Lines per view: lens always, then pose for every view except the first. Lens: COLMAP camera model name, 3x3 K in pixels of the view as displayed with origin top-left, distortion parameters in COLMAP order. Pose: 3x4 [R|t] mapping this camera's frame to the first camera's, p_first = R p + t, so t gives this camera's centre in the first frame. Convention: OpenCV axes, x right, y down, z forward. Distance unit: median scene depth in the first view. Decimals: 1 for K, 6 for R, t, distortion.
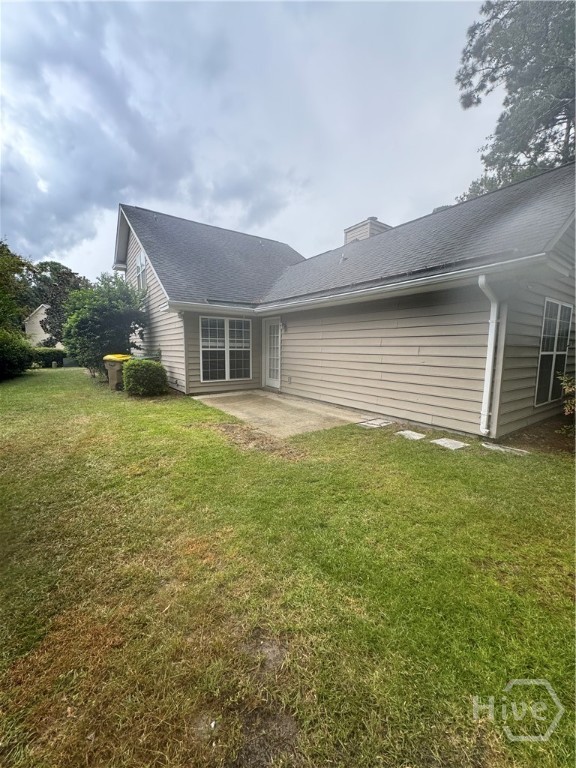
lens RADIAL K [[308.2, 0, 287.6], [0, 308.2, 383.8], [0, 0, 1]] dist [-0.009303, -0.000023]
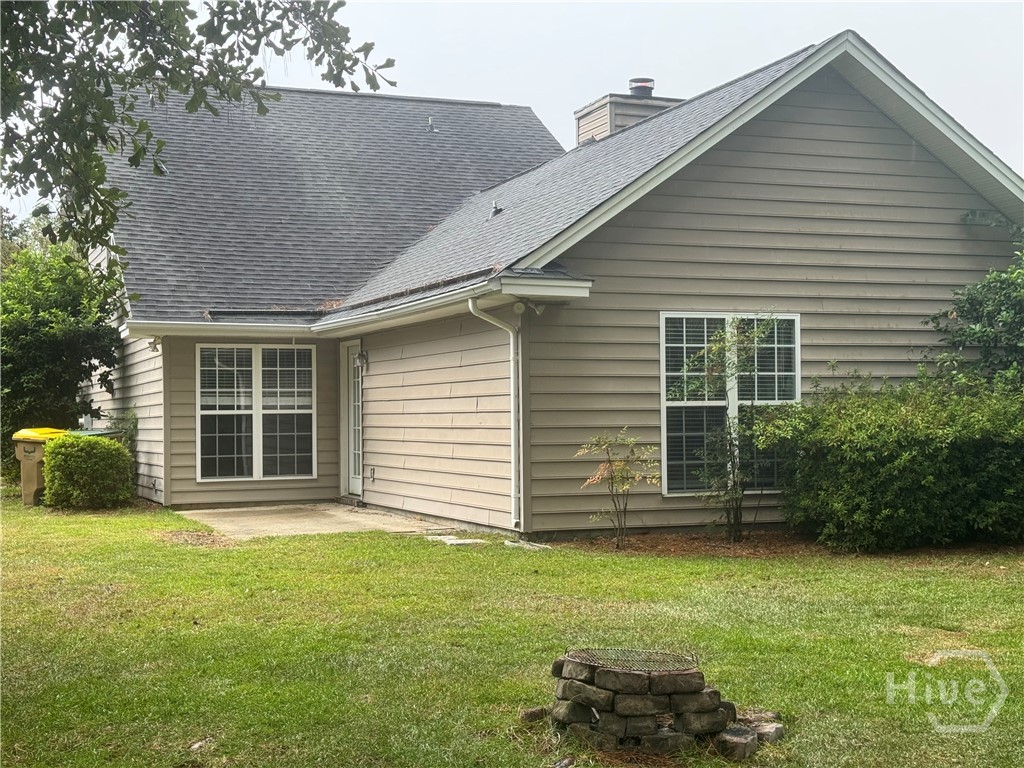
lens RADIAL K [[1431.8, 0, 511.8], [0, 1431.8, 385.9], [0, 0, 1]] dist [0.109199, 0.000000]
pose [[0.973087, -0.024456, -0.229139, 0.673963], [-0.007083, 0.990708, -0.135819, 0.140654], [0.230331, 0.133786, 0.963872, -1.002803]]
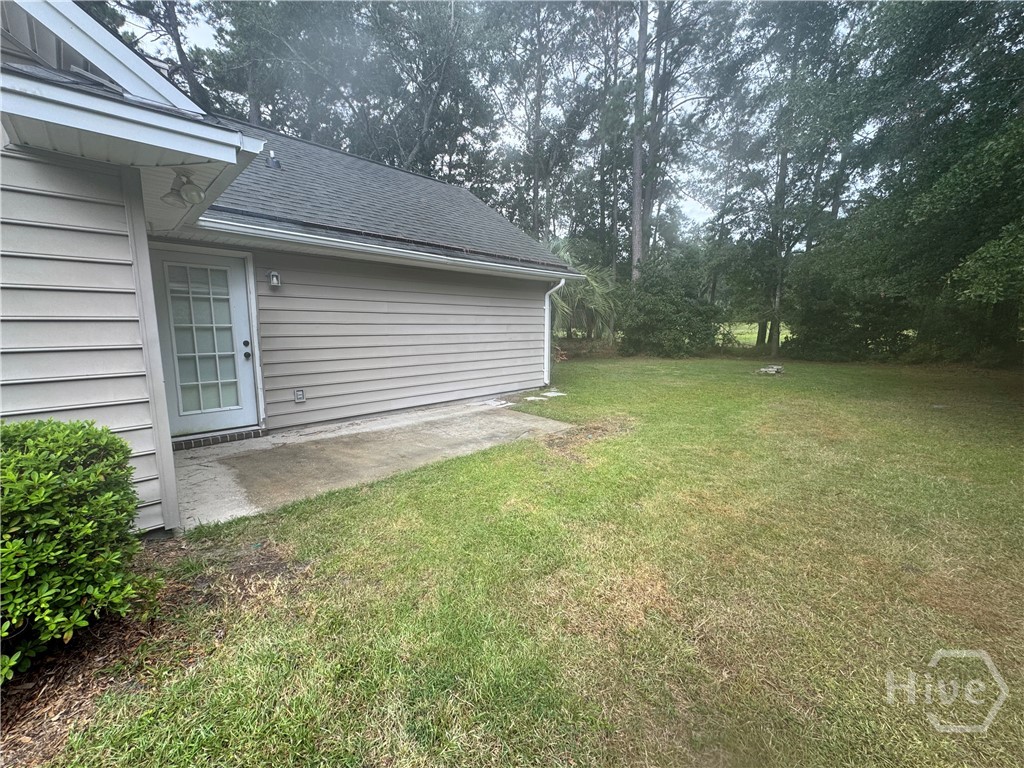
lens RADIAL K [[411.0, 0, 510.7], [0, 411.0, 381.2], [0, 0, 1]] dist [-0.009303, -0.000023]
pose [[-0.169952, -0.140235, 0.975423, -0.633782], [0.113565, 0.980441, 0.160744, -0.094266], [-0.978887, 0.138093, -0.150702, 0.736925]]
